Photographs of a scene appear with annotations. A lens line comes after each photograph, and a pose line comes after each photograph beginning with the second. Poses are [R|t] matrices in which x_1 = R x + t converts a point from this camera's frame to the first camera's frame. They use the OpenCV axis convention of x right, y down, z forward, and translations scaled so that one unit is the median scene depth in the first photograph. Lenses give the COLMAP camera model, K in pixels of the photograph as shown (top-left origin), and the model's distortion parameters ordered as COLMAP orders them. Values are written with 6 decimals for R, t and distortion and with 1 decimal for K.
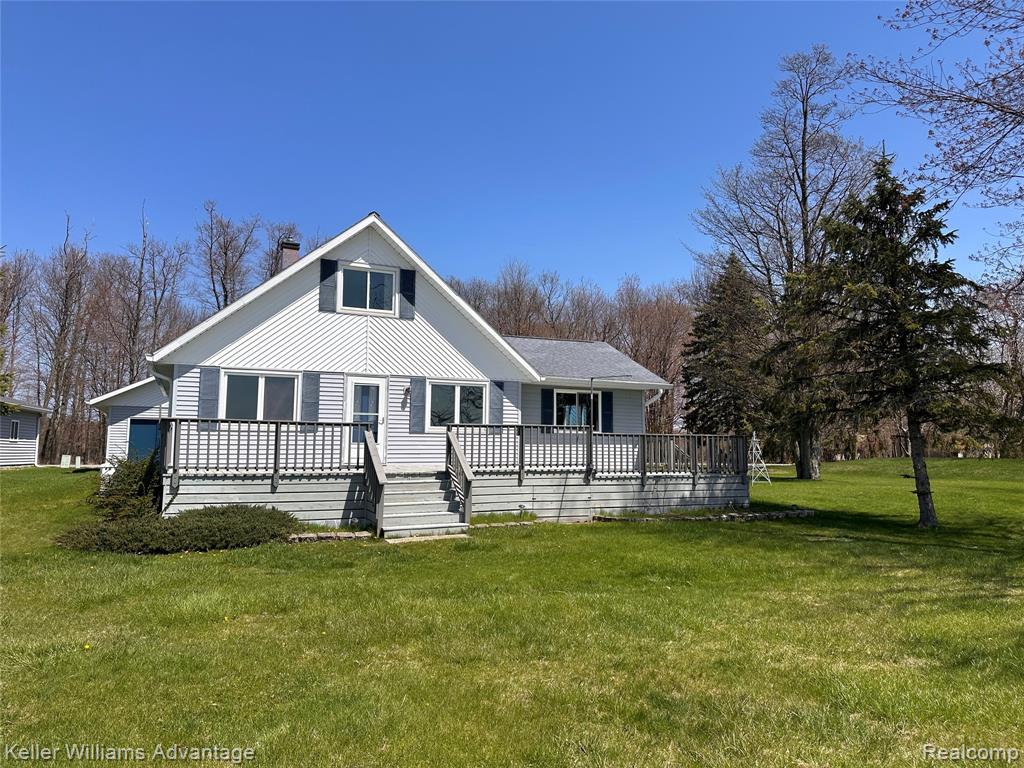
lens RADIAL K [[709.7, 0, 519.4], [0, 709.7, 375.0], [0, 0, 1]] dist [0.113352, -0.131537]
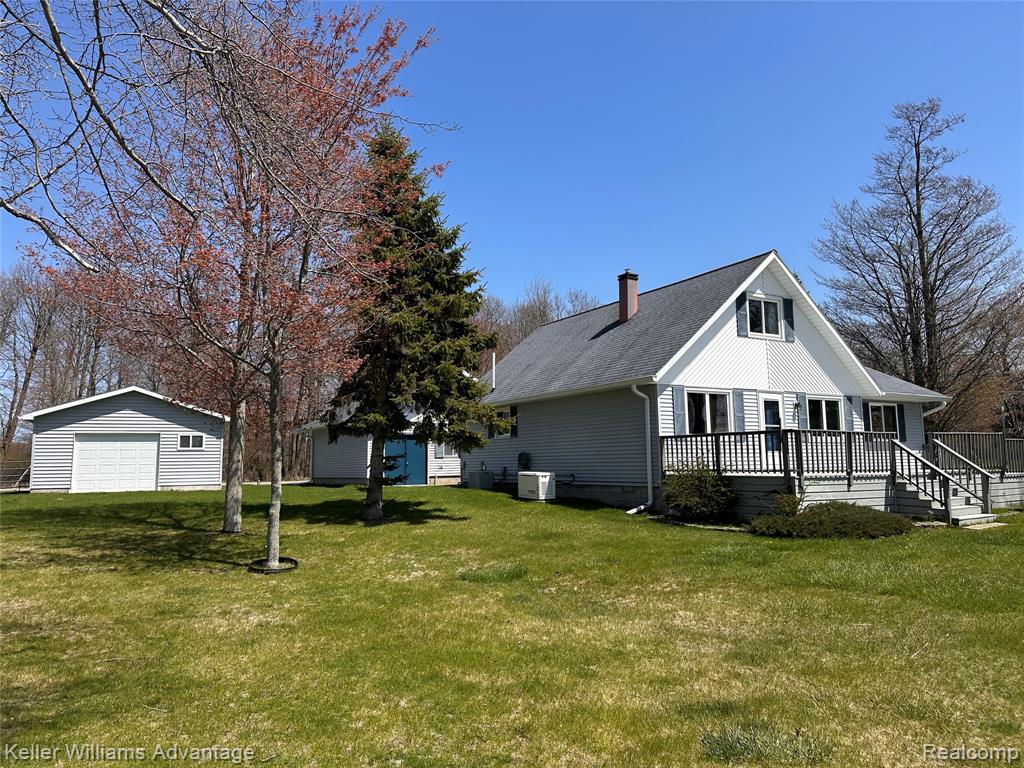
lens RADIAL K [[709.7, 0, 519.4], [0, 709.7, 375.0], [0, 0, 1]] dist [0.113352, -0.131537]
pose [[0.993433, -0.010239, 0.113961, -0.730620], [0.012963, 0.999647, -0.023190, -0.005080], [-0.113683, 0.024514, 0.993215, -0.091482]]
